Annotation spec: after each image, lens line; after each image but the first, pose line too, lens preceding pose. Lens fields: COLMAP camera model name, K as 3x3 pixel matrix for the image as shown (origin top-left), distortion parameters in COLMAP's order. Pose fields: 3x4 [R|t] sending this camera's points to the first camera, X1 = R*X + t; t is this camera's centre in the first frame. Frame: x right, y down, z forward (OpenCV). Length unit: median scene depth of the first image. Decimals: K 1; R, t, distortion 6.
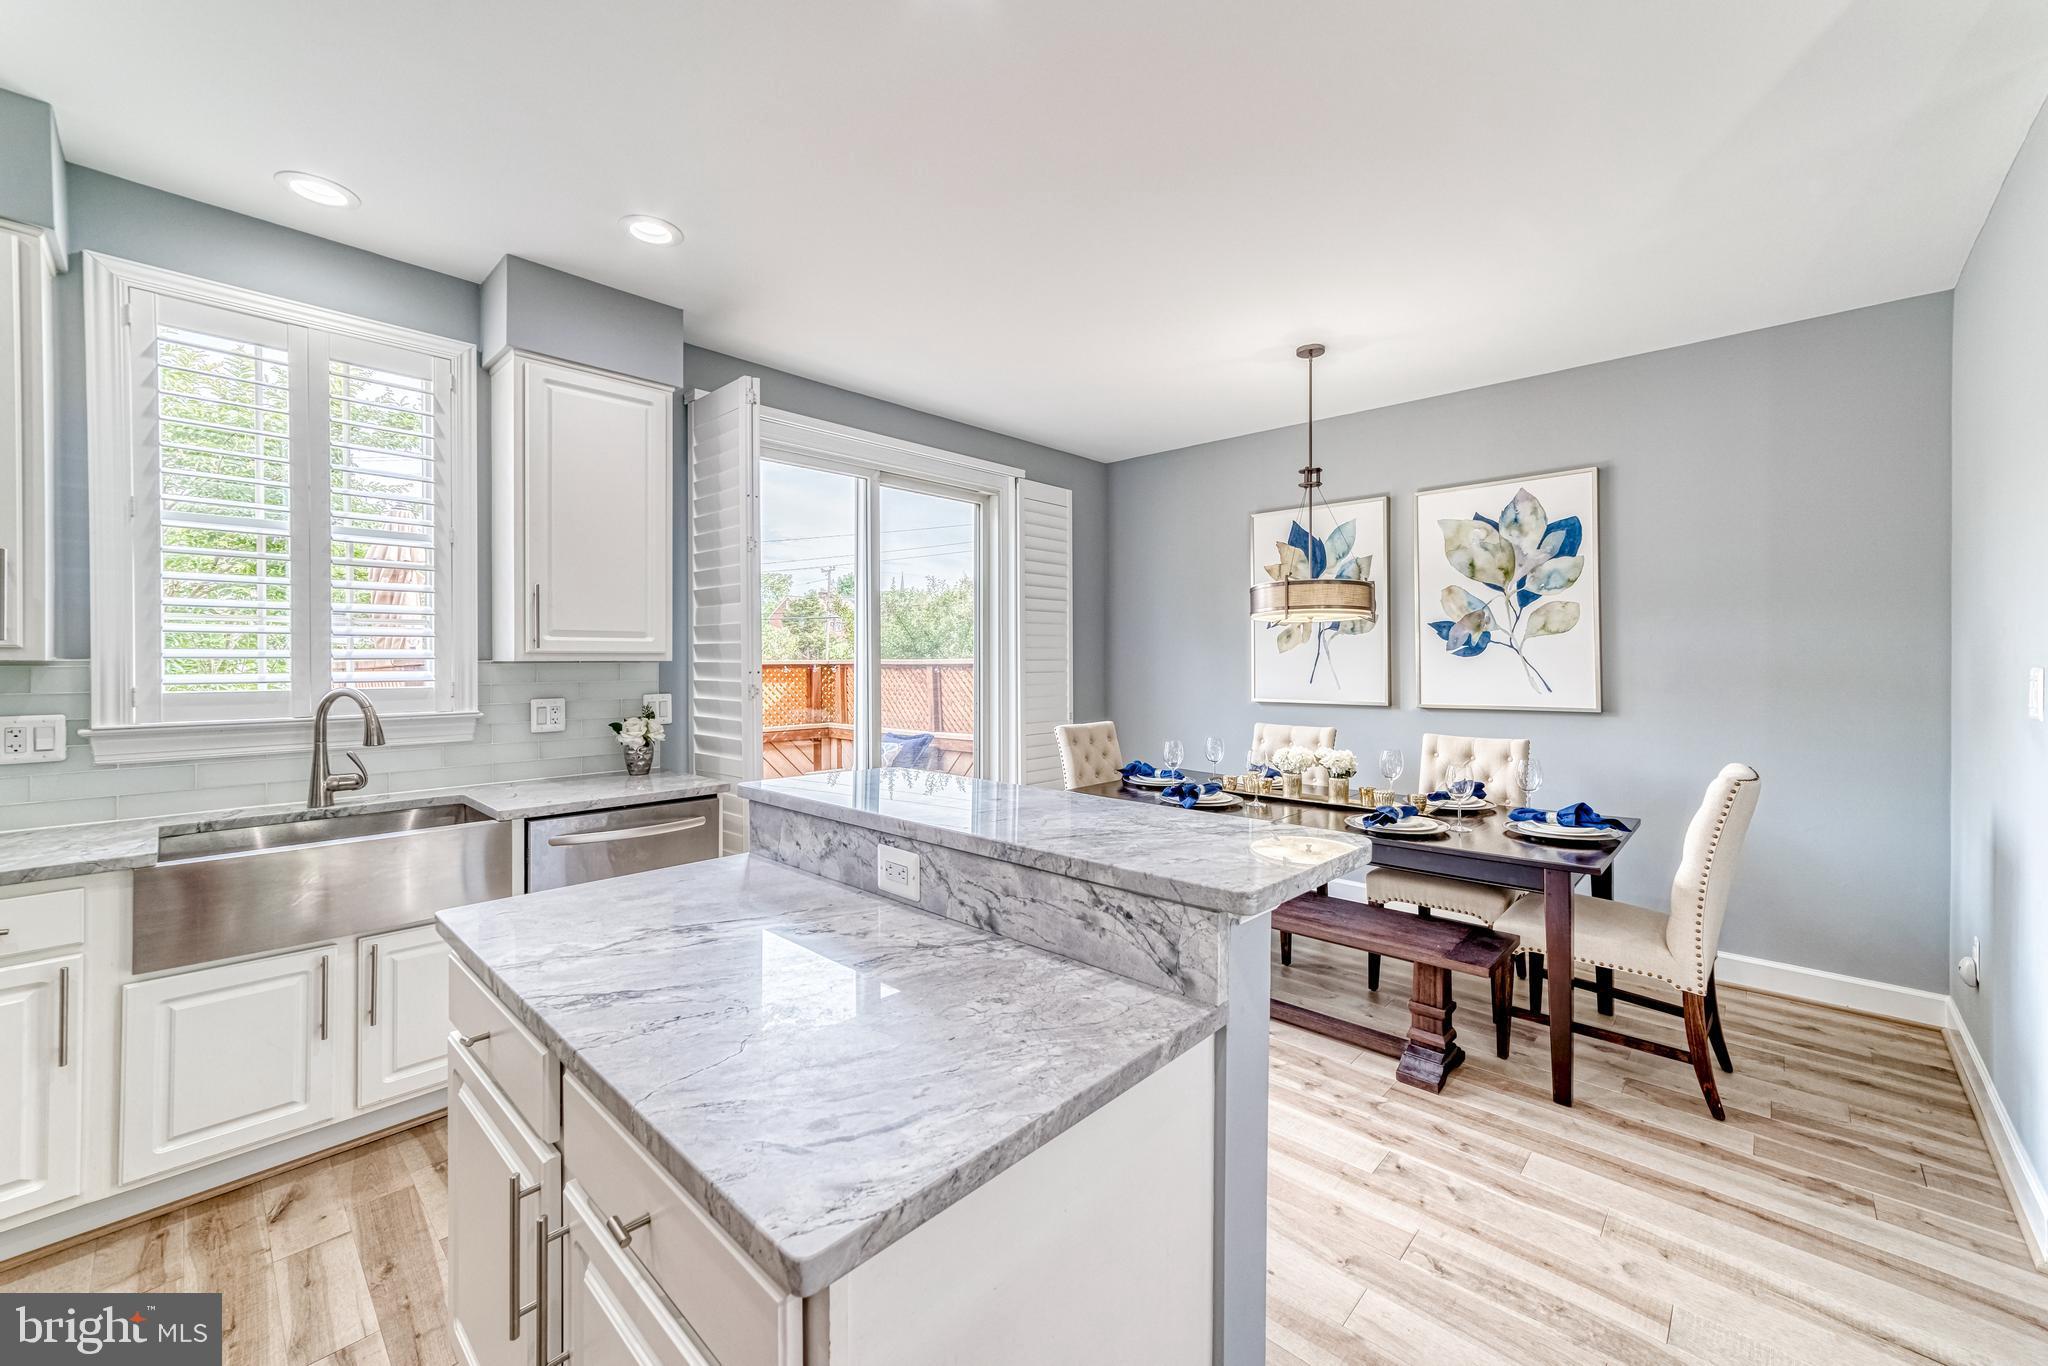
lens RADIAL K [[773.0, 0, 1026.7], [0, 773.0, 662.3], [0, 0, 1]] dist [-0.000150, 0.002230]
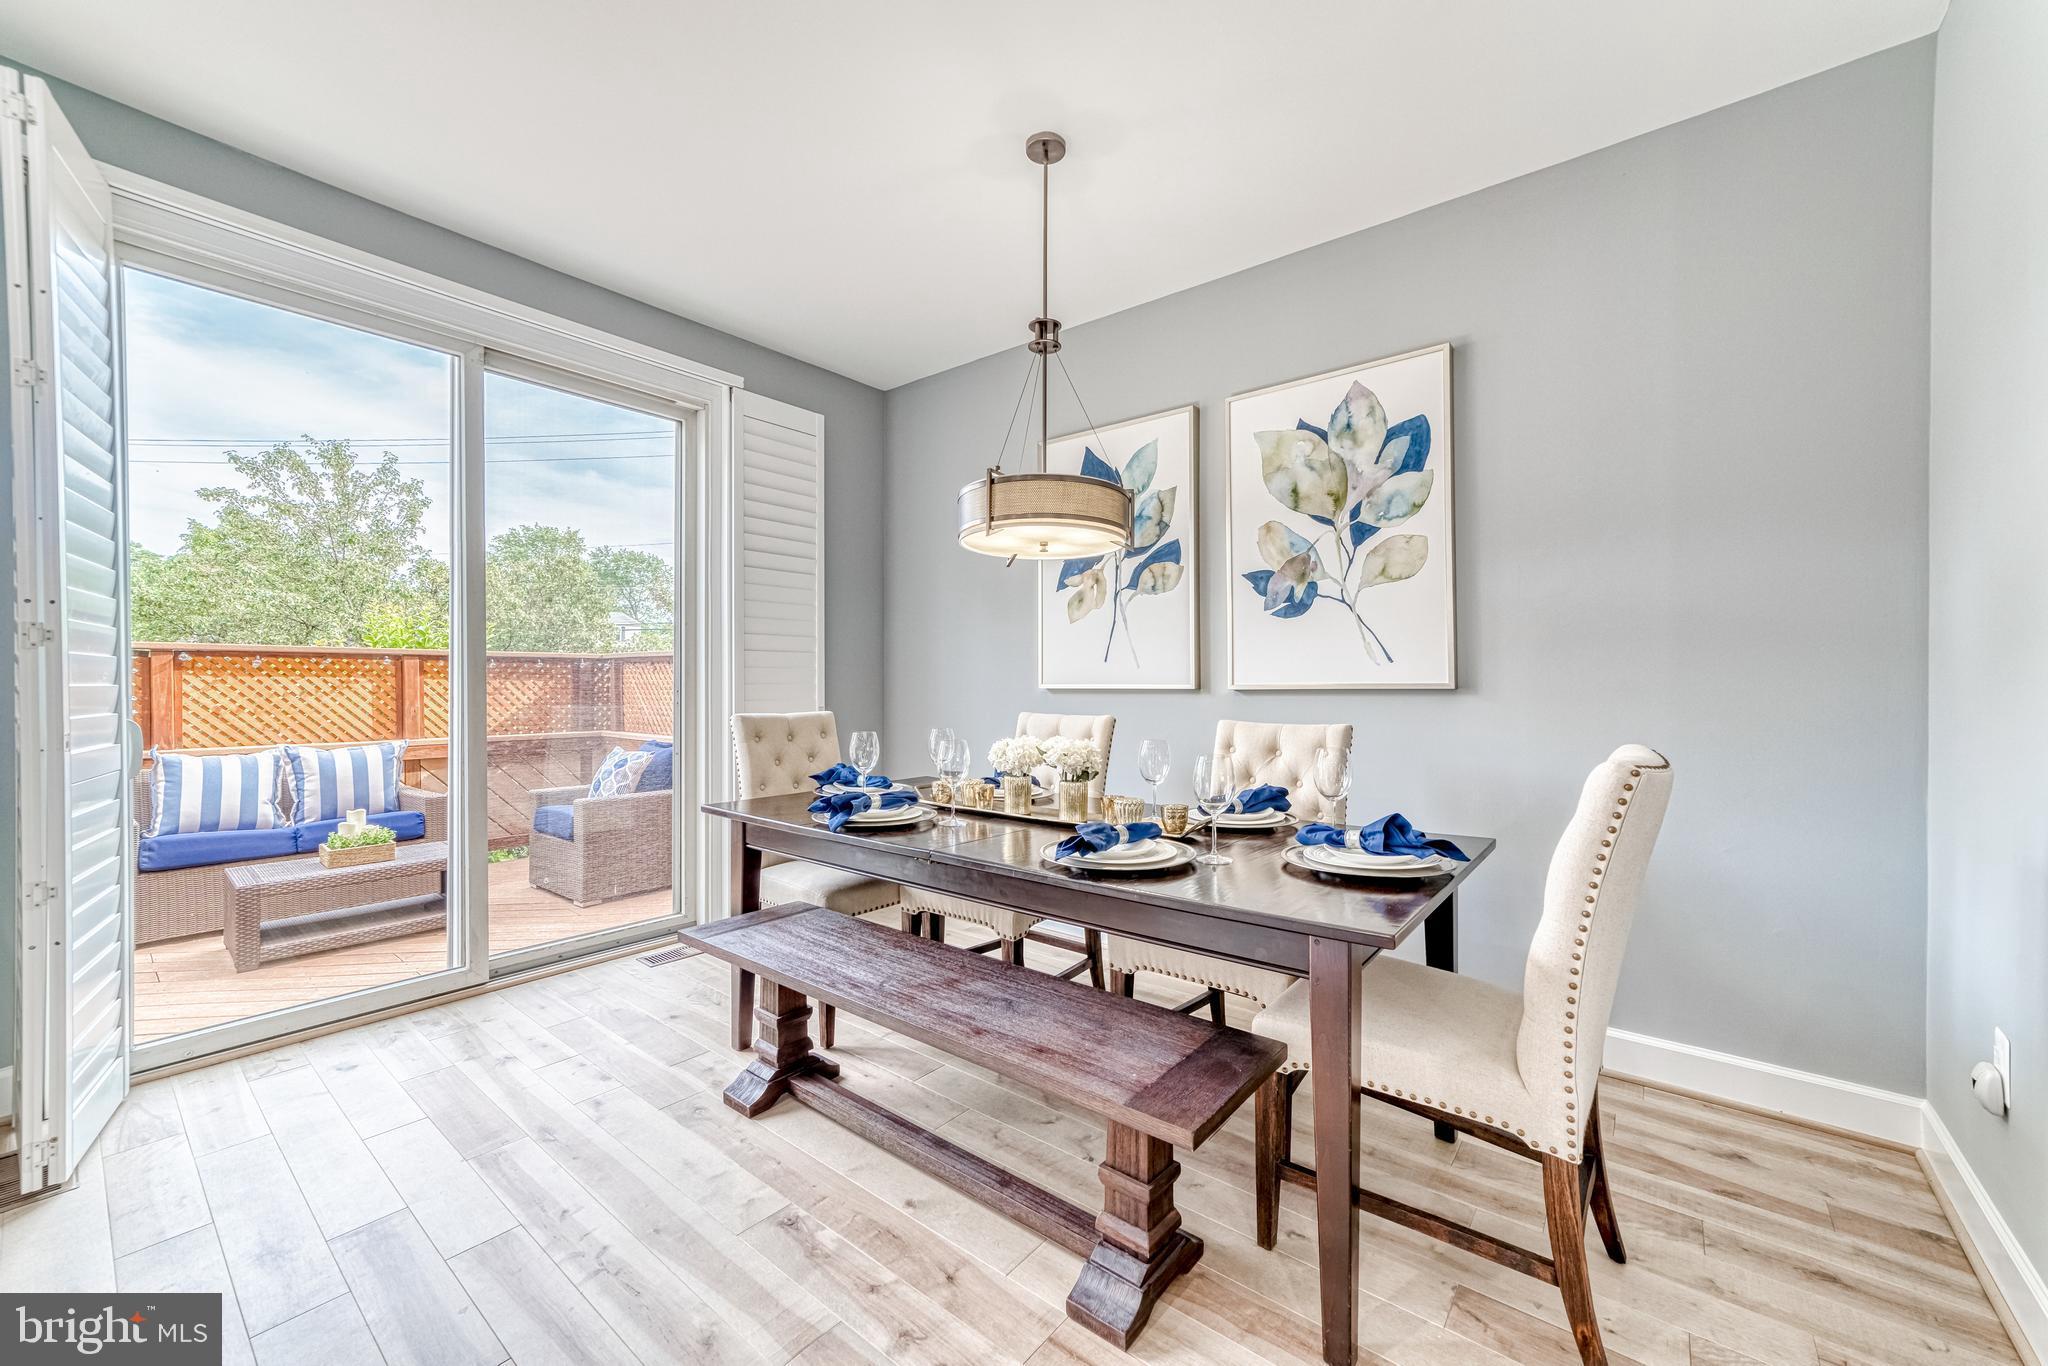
lens RADIAL K [[755.6, 0, 1048.3], [0, 755.6, 684.2], [0, 0, 1]] dist [0.000851, 0.000576]
pose [[0.996119, 0.005682, 0.087839, 0.303261], [-0.005307, 0.999976, -0.004493, 0.064590], [-0.087862, 0.004010, 0.996125, 0.334028]]
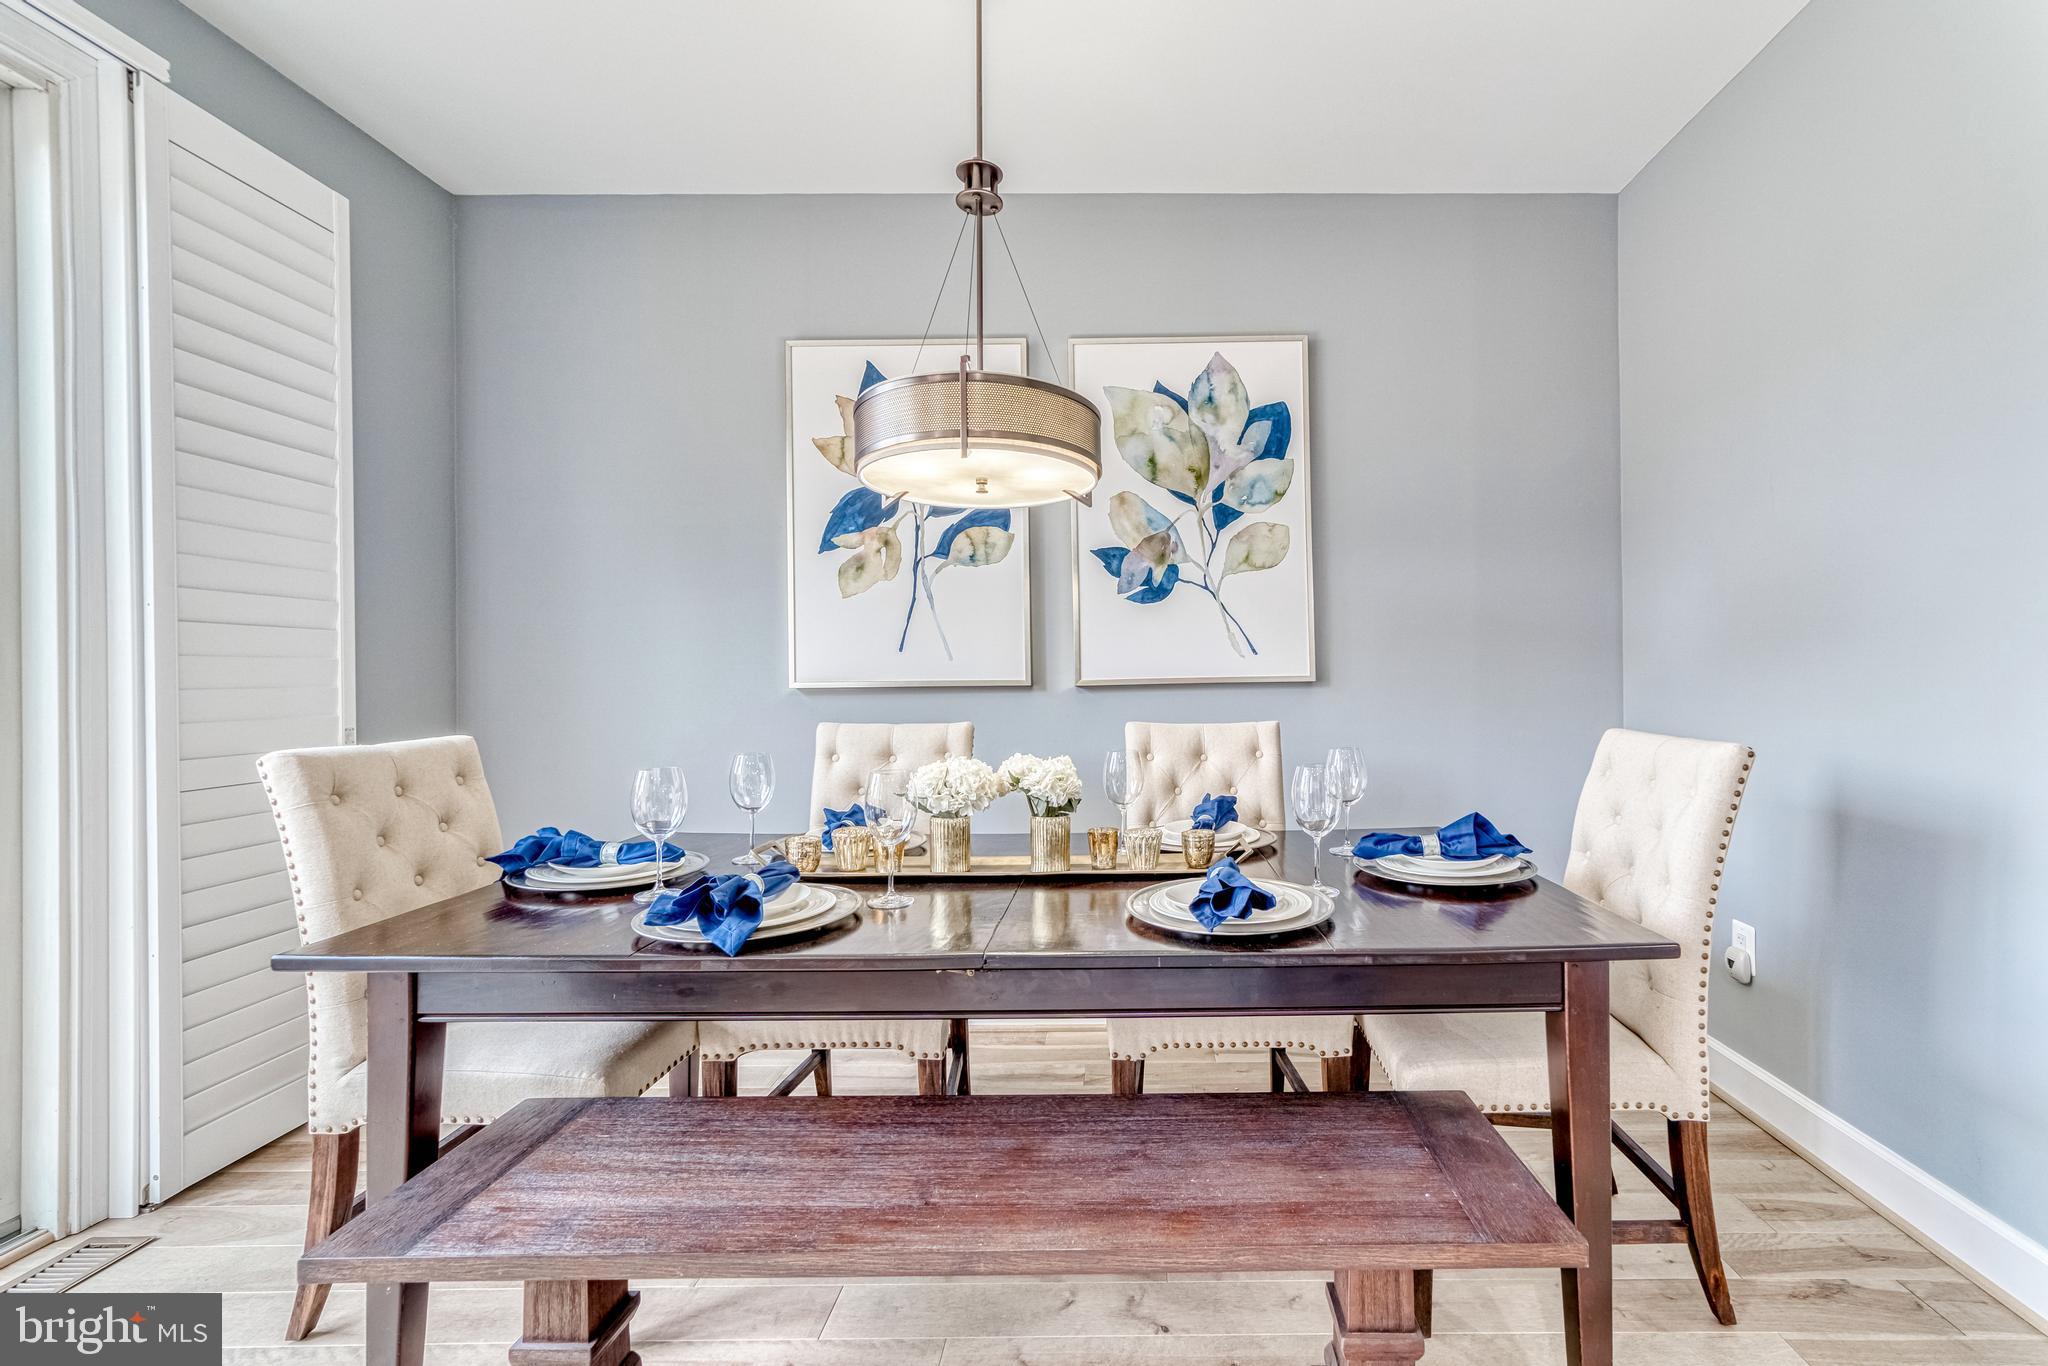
lens RADIAL K [[840.5, 0, 1077.7], [0, 840.5, 671.6], [0, 0, 1]] dist [-0.005223, 0.005212]
pose [[0.739544, 0.003216, 0.673100, 0.061785], [0.010086, 0.999823, -0.015858, 0.064593], [-0.673032, 0.018516, 0.739381, 0.564665]]
